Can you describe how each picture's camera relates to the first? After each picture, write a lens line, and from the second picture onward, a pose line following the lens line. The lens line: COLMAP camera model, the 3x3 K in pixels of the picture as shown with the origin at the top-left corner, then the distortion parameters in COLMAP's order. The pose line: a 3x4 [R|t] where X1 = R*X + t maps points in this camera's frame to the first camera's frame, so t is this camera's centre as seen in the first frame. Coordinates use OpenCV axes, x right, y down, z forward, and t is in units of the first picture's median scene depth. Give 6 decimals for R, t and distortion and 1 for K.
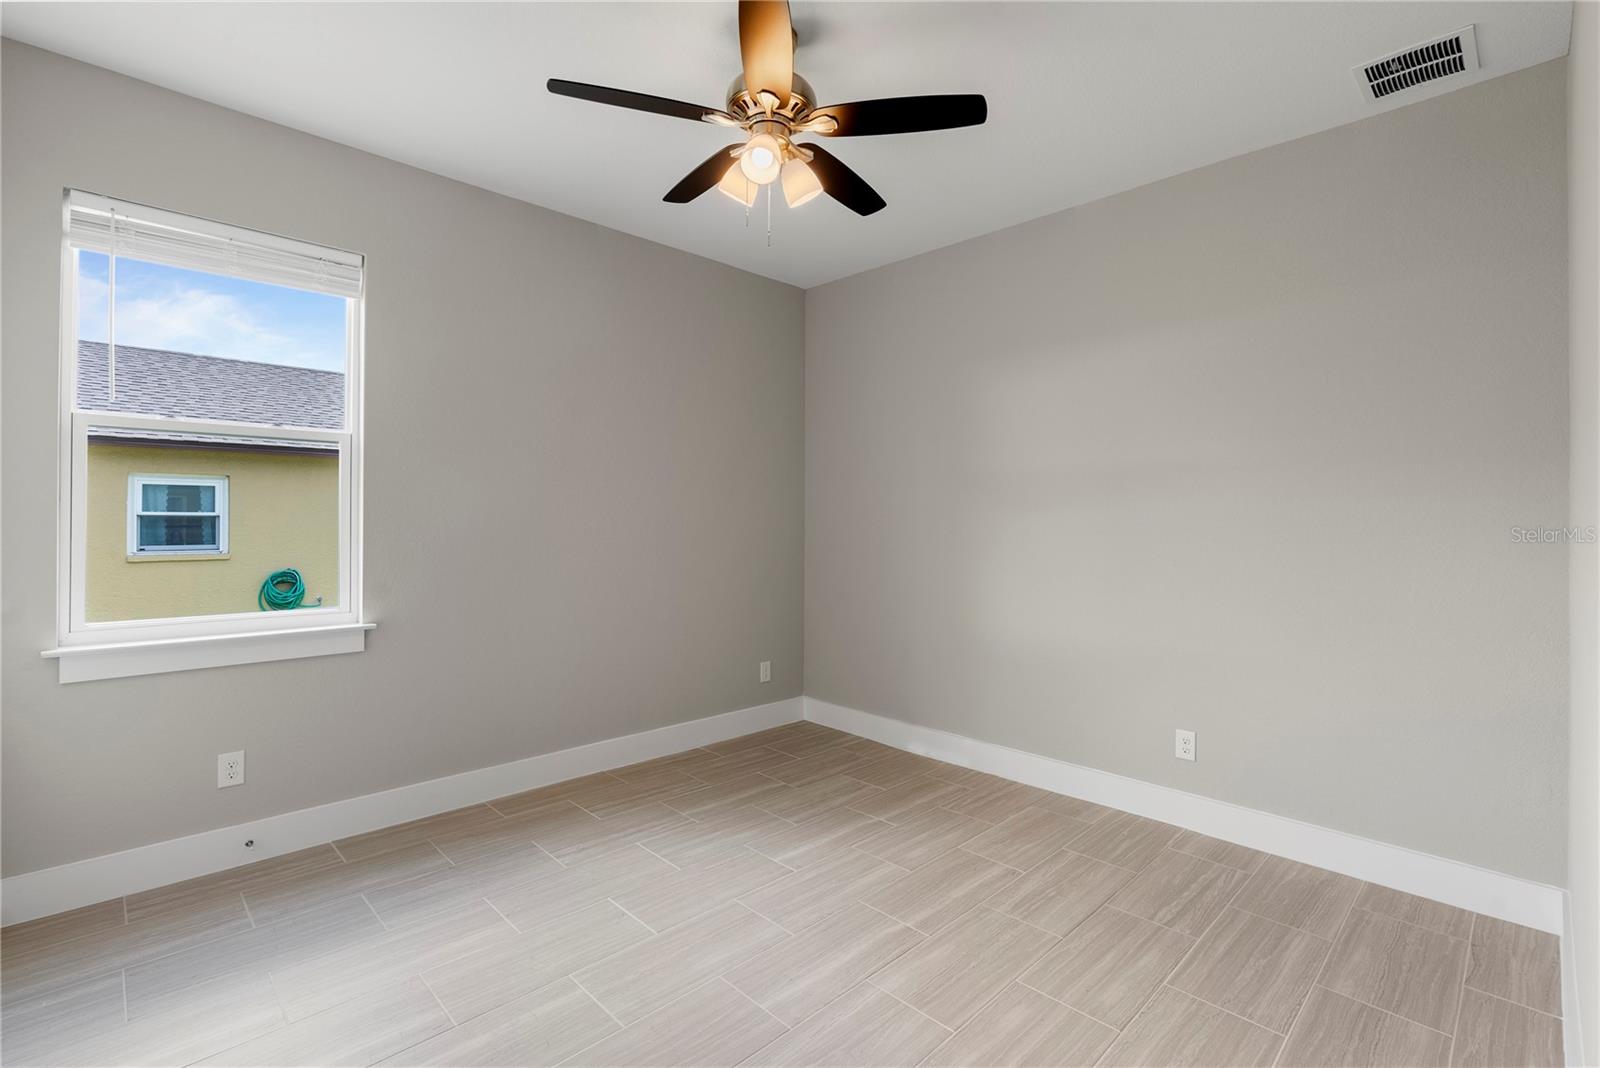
lens RADIAL K [[748.7, 0, 806.6], [0, 748.7, 511.2], [0, 0, 1]] dist [-0.014691, 0.000134]
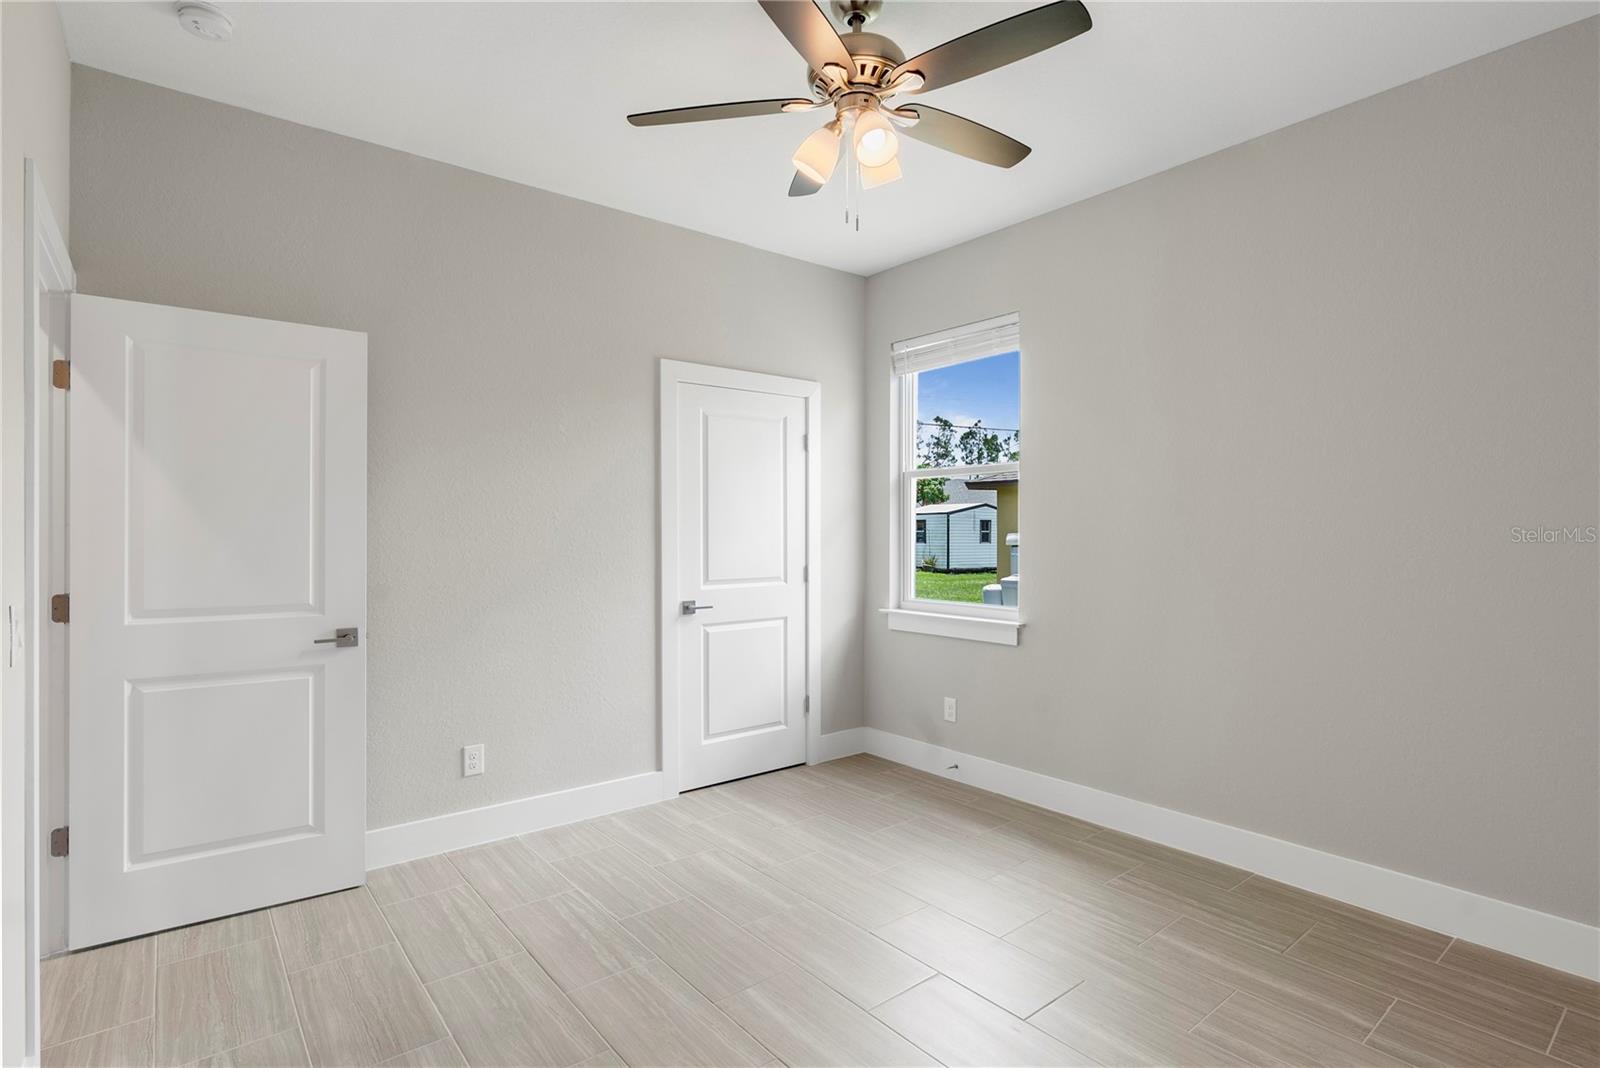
lens RADIAL K [[801.5, 0, 806.2], [0, 801.5, 531.7], [0, 0, 1]] dist [-0.002612, -0.000546]
pose [[-0.104495, -0.004698, -0.994514, 0.805907], [0.005514, 0.999971, -0.005303, 0.012512], [0.994510, -0.006038, -0.104466, 0.904713]]
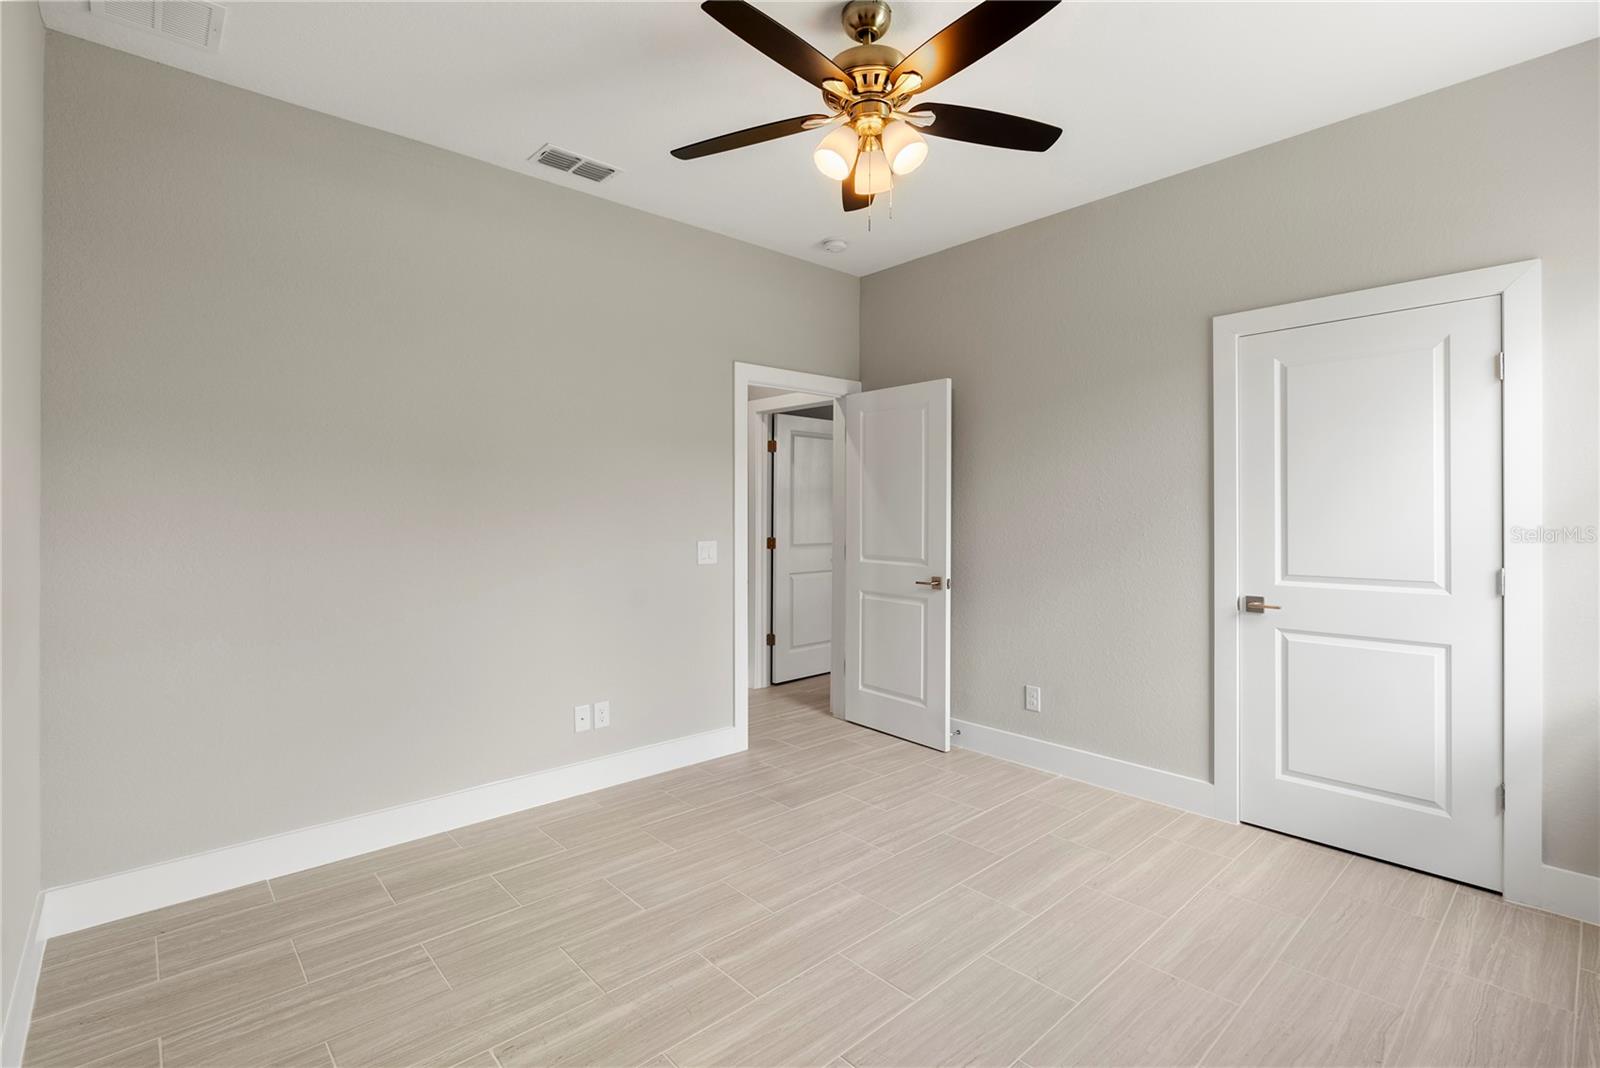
lens RADIAL K [[737.4, 0, 802.1], [0, 737.4, 506.7], [0, 0, 1]] dist [-0.003430, -0.000116]
pose [[-0.998738, -0.004644, 0.050005, -0.013533], [-0.005406, 0.999871, -0.015110, 0.014041], [-0.049928, -0.015361, -0.998635, 1.705576]]
